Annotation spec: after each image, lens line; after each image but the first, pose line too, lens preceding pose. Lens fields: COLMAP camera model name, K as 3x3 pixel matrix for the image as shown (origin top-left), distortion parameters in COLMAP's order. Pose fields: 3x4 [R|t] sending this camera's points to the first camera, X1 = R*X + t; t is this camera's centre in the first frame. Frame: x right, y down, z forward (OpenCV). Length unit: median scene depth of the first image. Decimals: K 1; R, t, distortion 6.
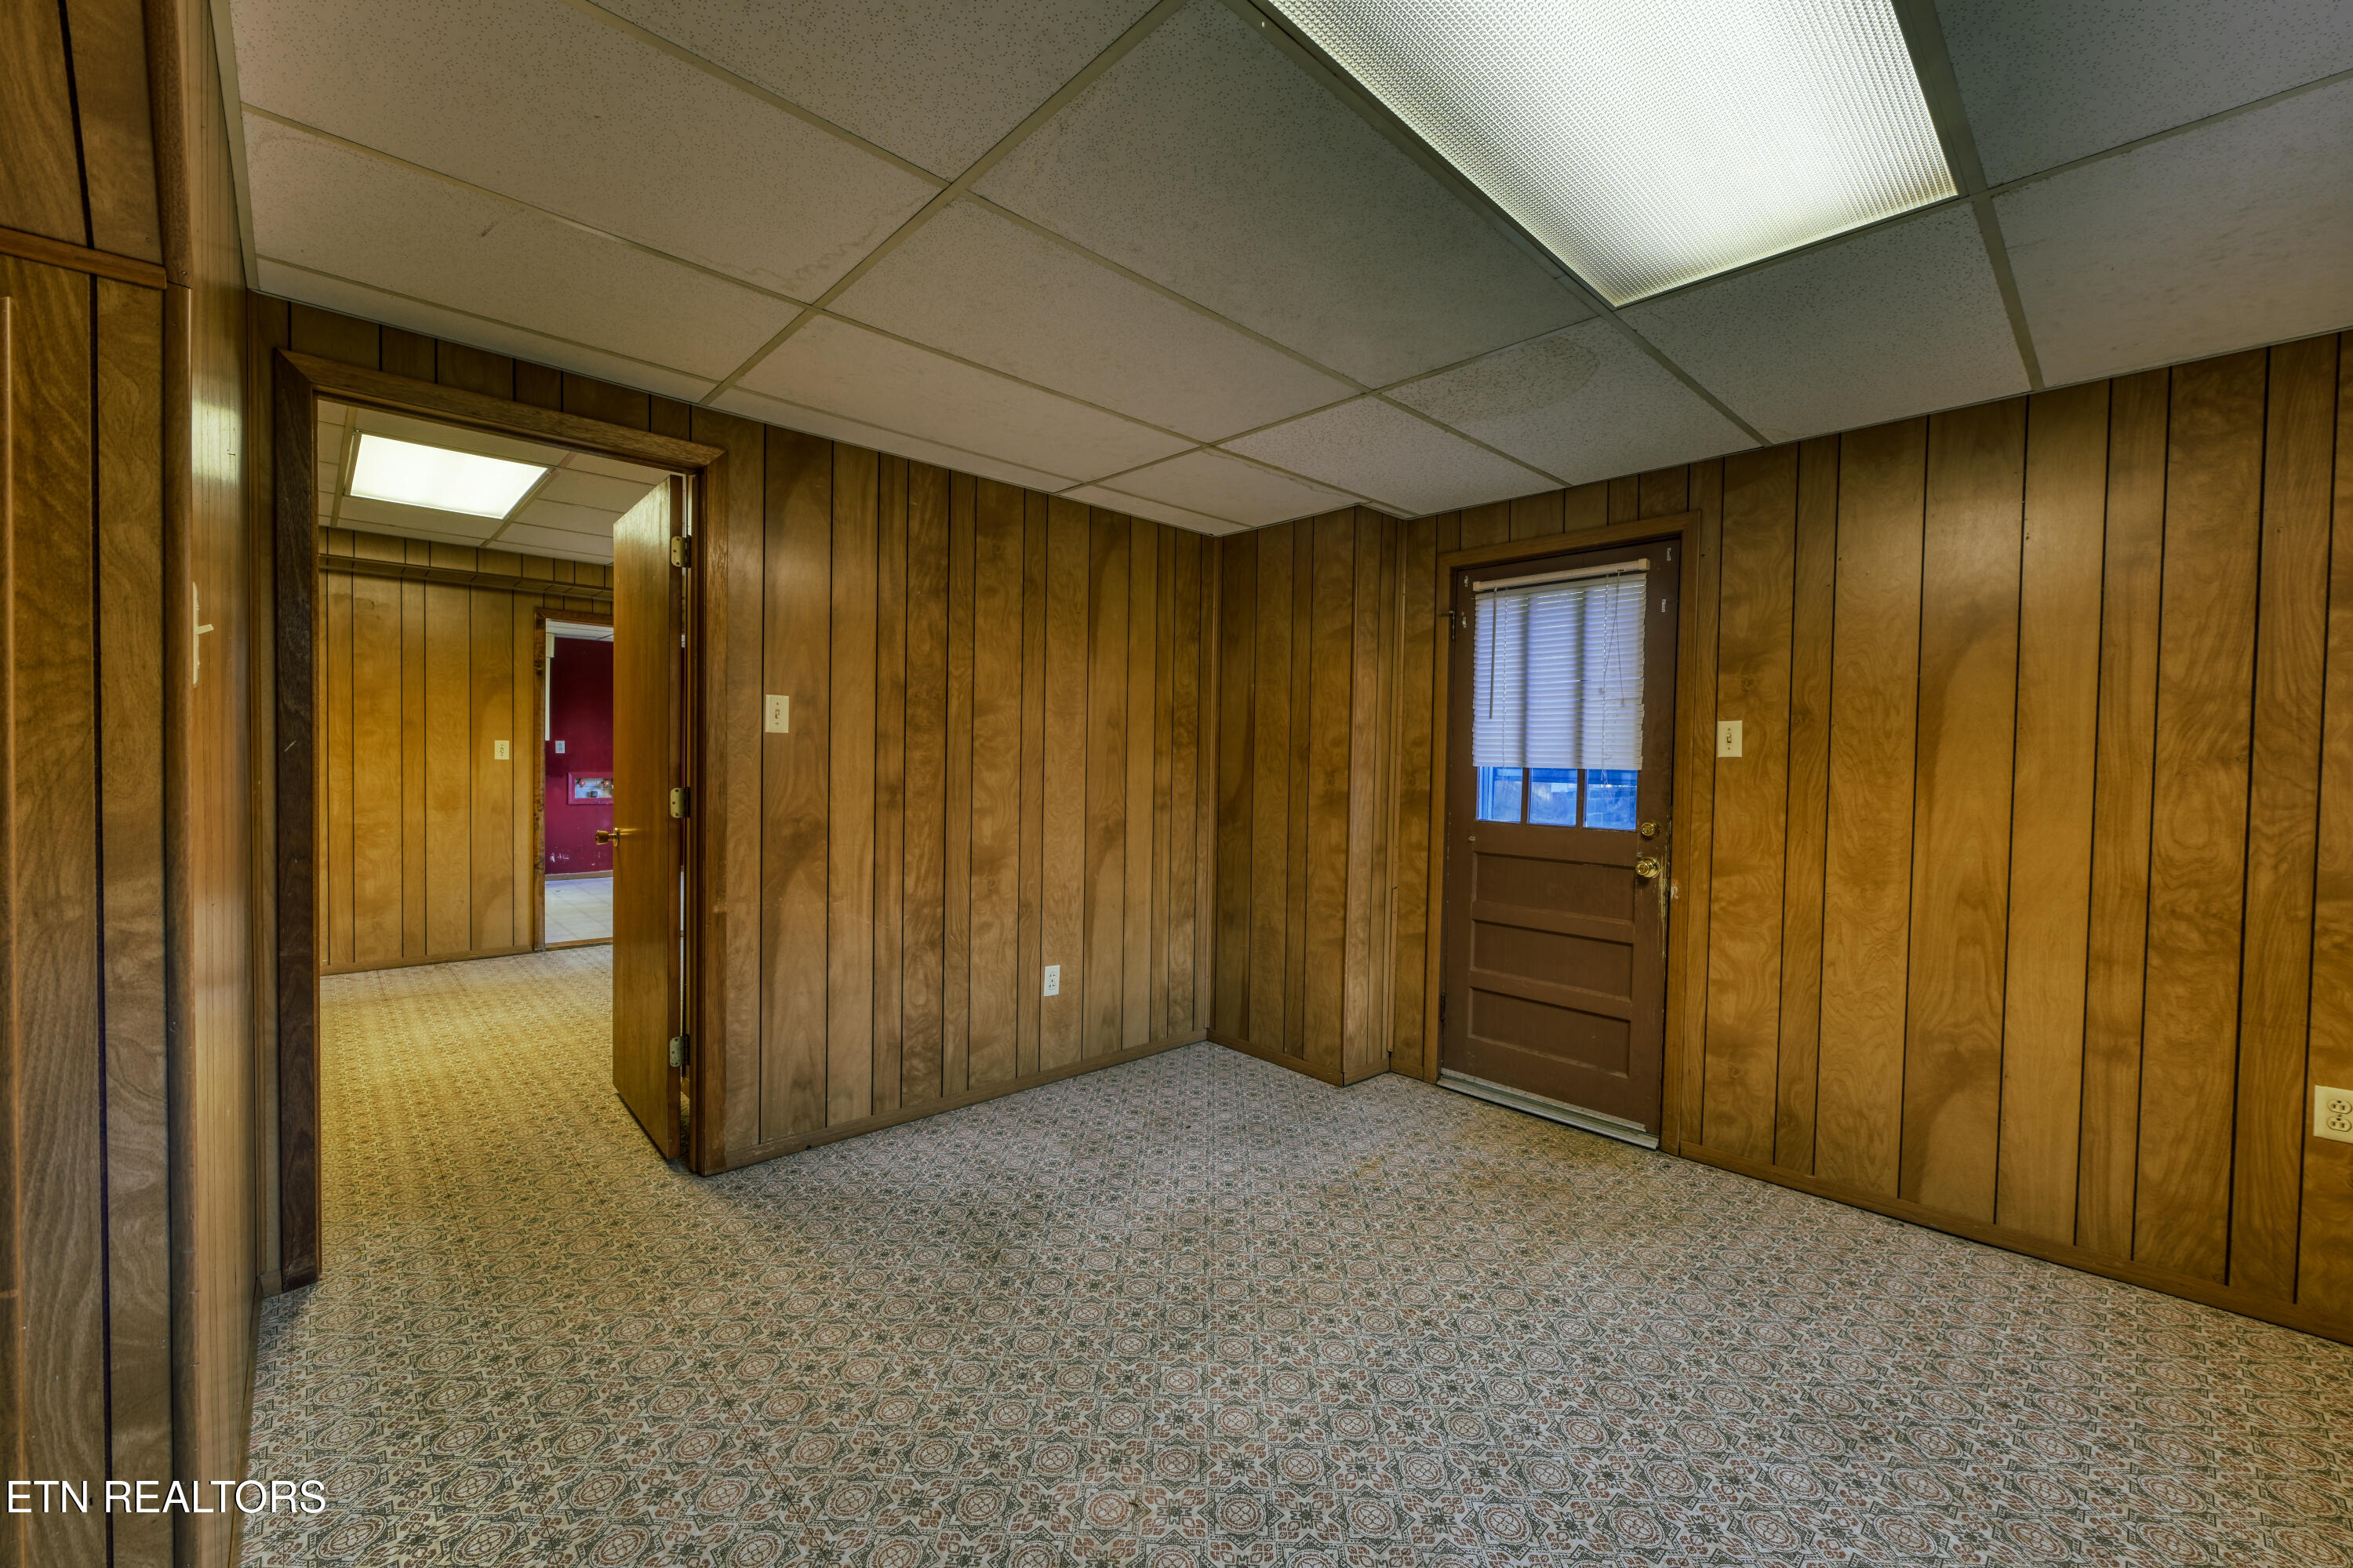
lens RADIAL K [[922.8, 0, 1192.2], [0, 922.8, 778.9], [0, 0, 1]] dist [-0.001051, -0.000254]
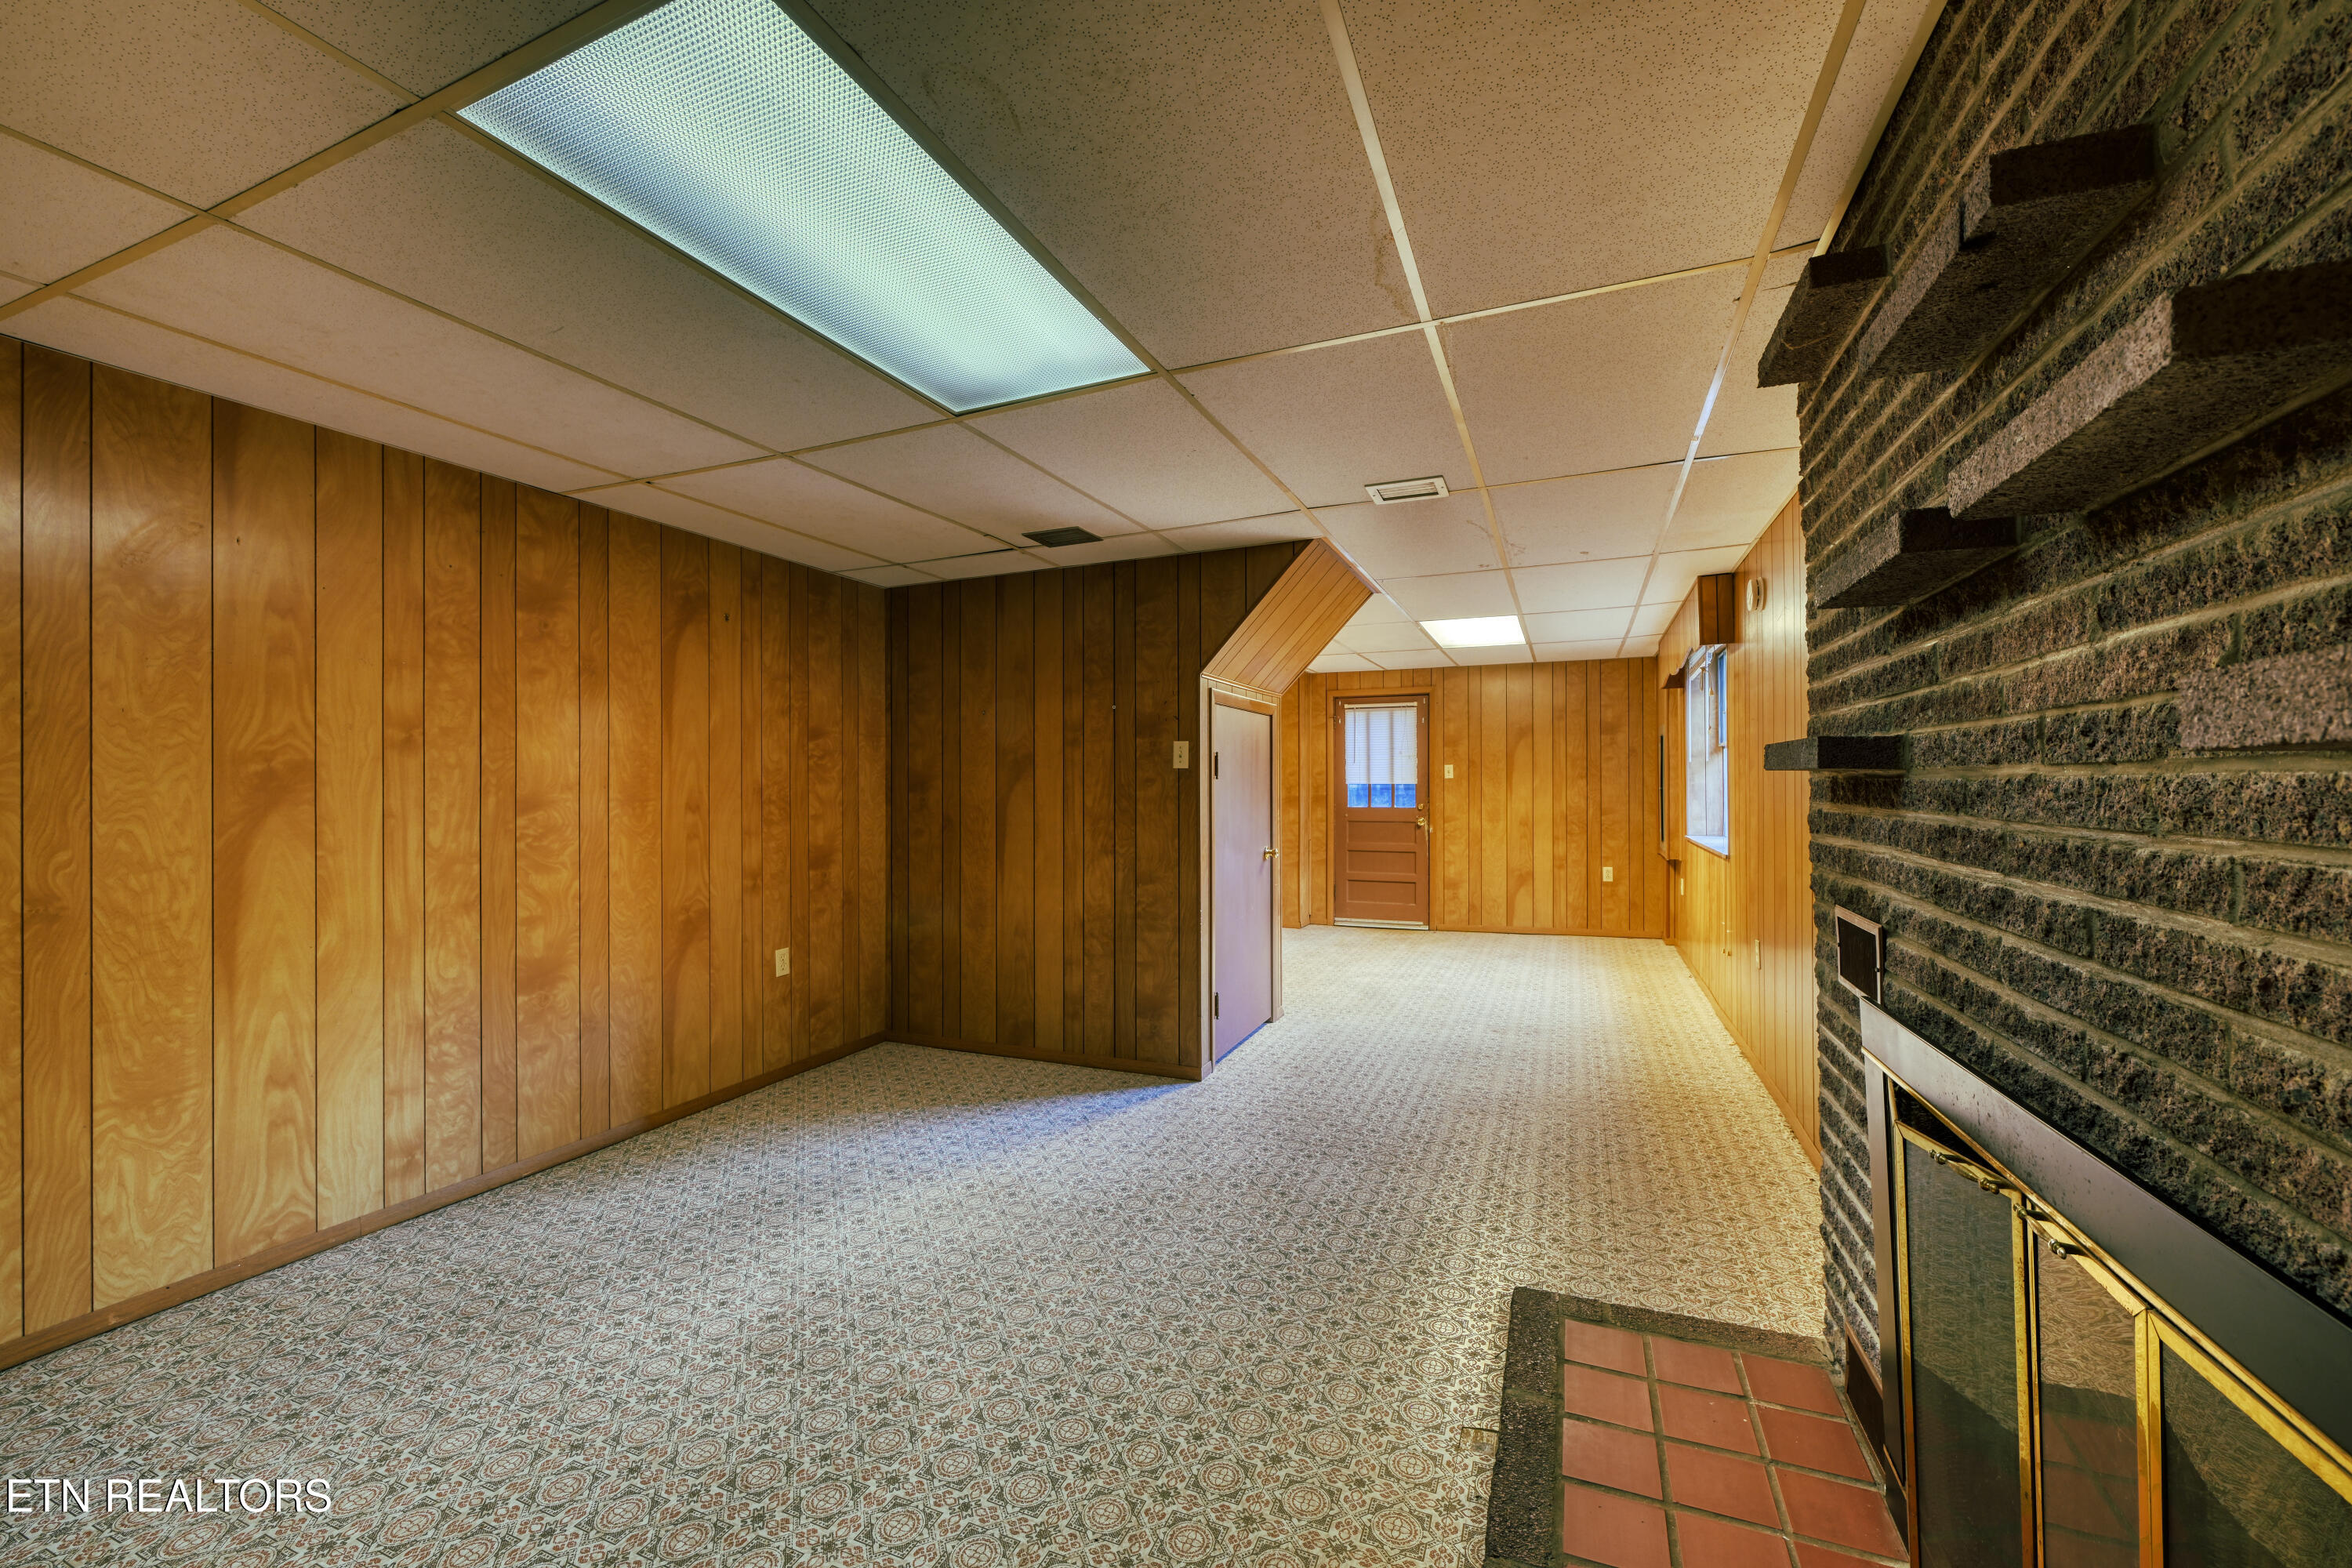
lens RADIAL K [[922.4, 0, 1187.9], [0, 922.4, 779.5], [0, 0, 1]] dist [-0.001051, -0.000254]
pose [[0.911390, -0.018879, 0.411110, -1.233651], [0.027041, 0.999536, -0.014048, -0.002378], [-0.410654, 0.023920, 0.911477, -1.157548]]
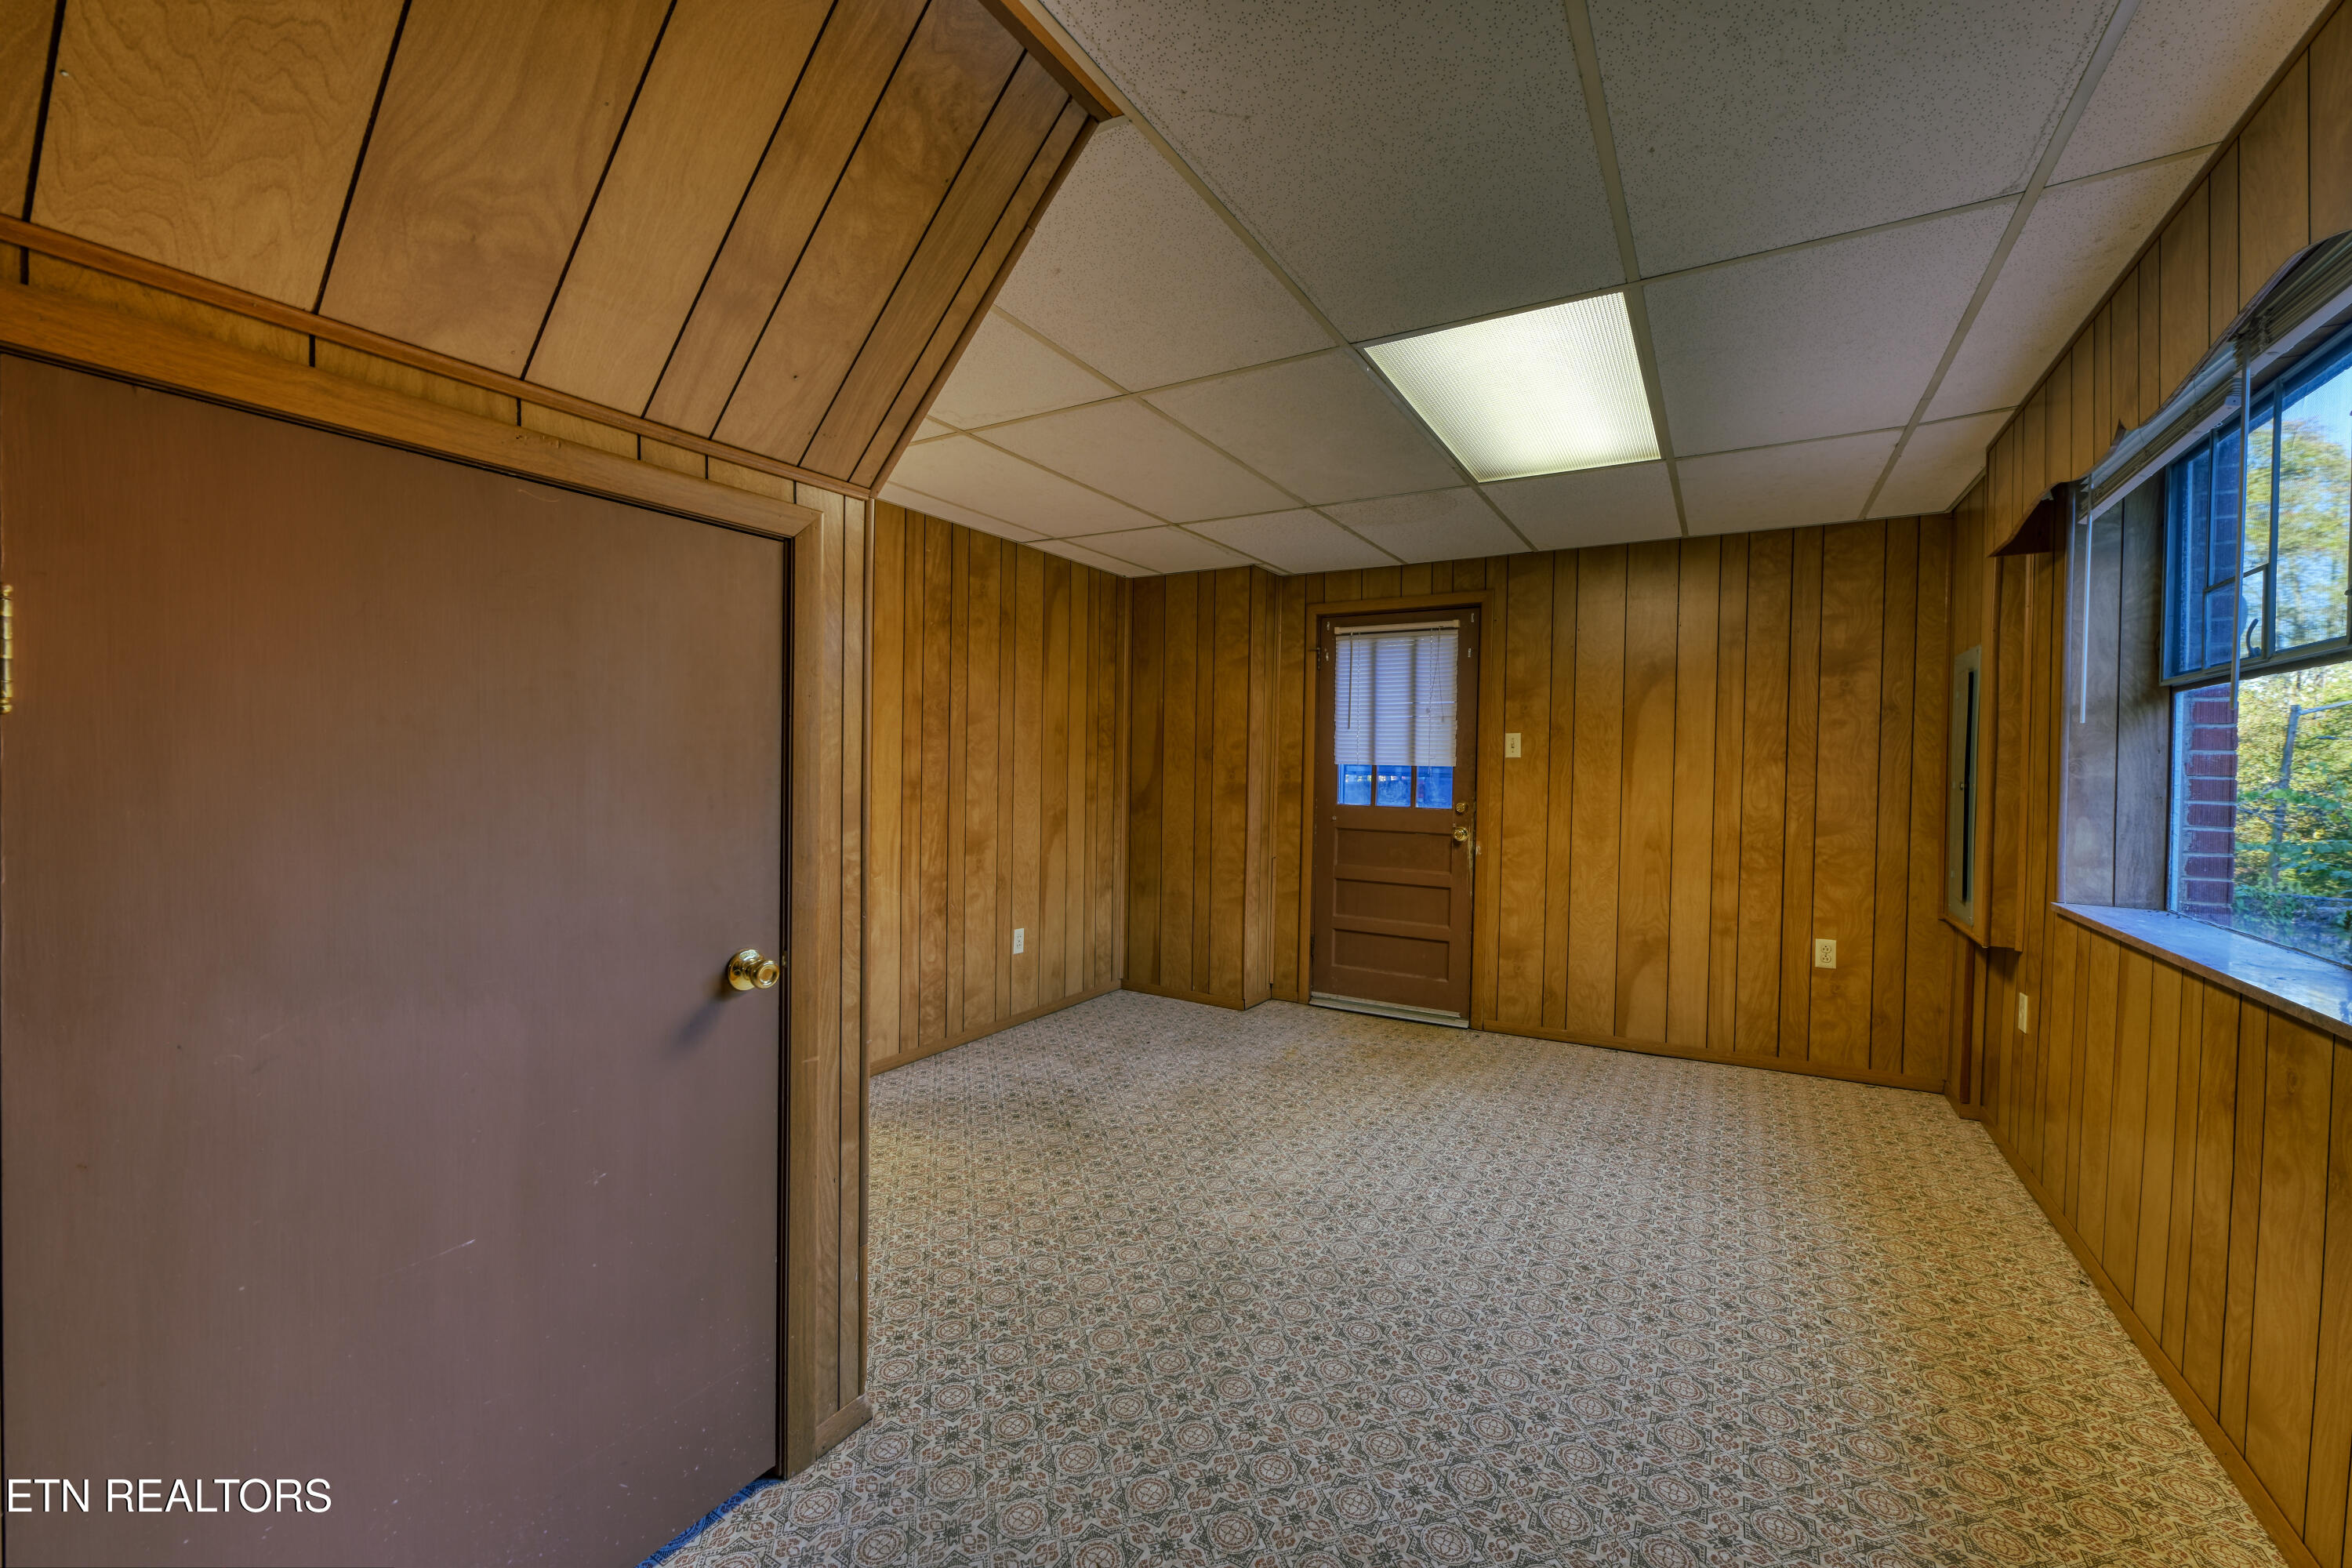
lens RADIAL K [[922.4, 0, 1194.4], [0, 922.4, 779.6], [0, 0, 1]] dist [-0.001051, -0.000254]
pose [[0.961104, -0.007864, 0.276074, -0.323378], [0.007050, 0.999967, 0.003944, 0.002461], [-0.276096, -0.001844, 0.961128, -0.289230]]
